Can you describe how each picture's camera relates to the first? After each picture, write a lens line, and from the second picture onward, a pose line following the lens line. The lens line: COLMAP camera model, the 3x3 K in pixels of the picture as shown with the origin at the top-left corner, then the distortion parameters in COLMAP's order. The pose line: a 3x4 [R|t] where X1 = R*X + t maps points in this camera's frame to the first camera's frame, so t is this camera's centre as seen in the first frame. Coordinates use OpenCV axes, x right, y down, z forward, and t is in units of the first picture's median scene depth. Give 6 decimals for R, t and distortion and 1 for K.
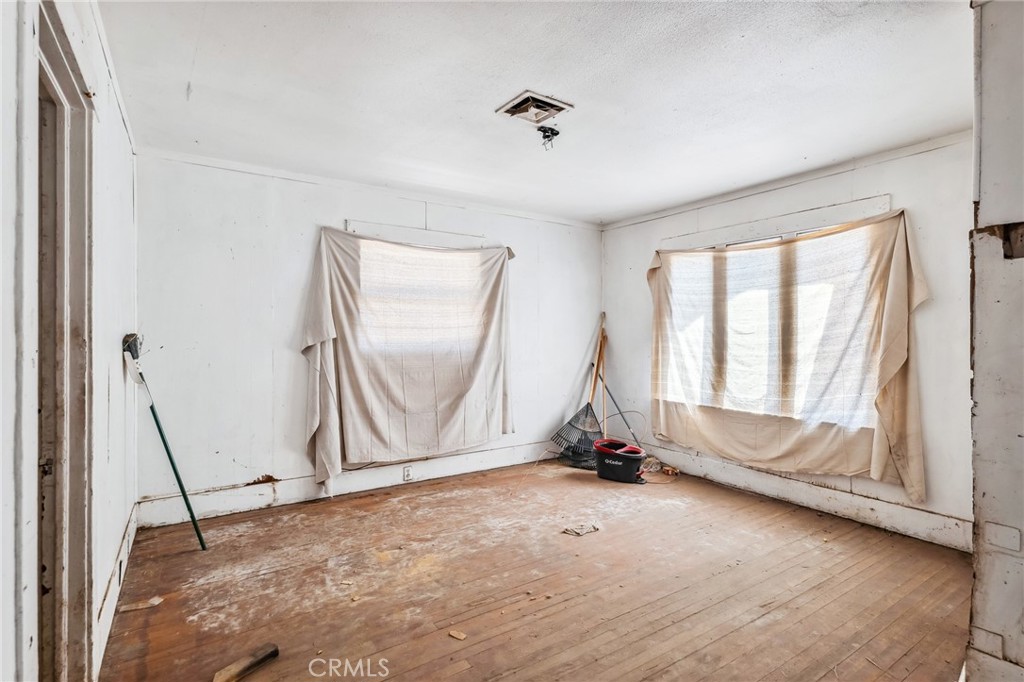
lens RADIAL K [[493.9, 0, 511.8], [0, 493.9, 338.8], [0, 0, 1]] dist [-0.000684, -0.000401]
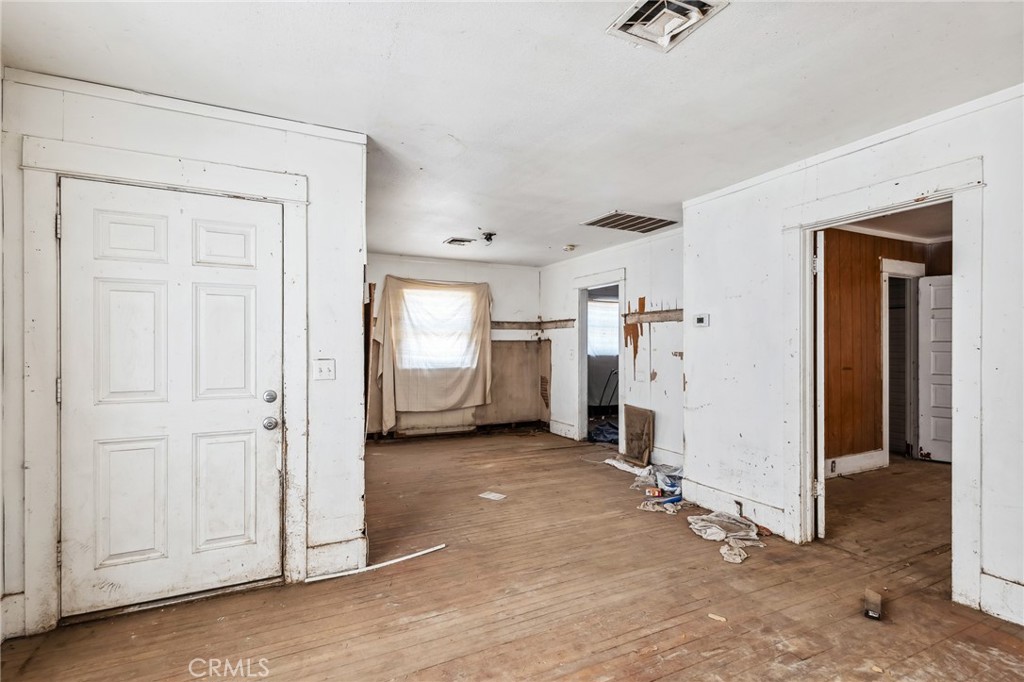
lens RADIAL K [[493.9, 0, 512.9], [0, 493.9, 344.2], [0, 0, 1]] dist [-0.000684, -0.000401]
pose [[-0.992885, -0.005094, 0.118966, 0.203492], [-0.004833, 0.999985, 0.002477, -0.011077], [-0.118977, 0.001885, -0.992895, 2.024781]]
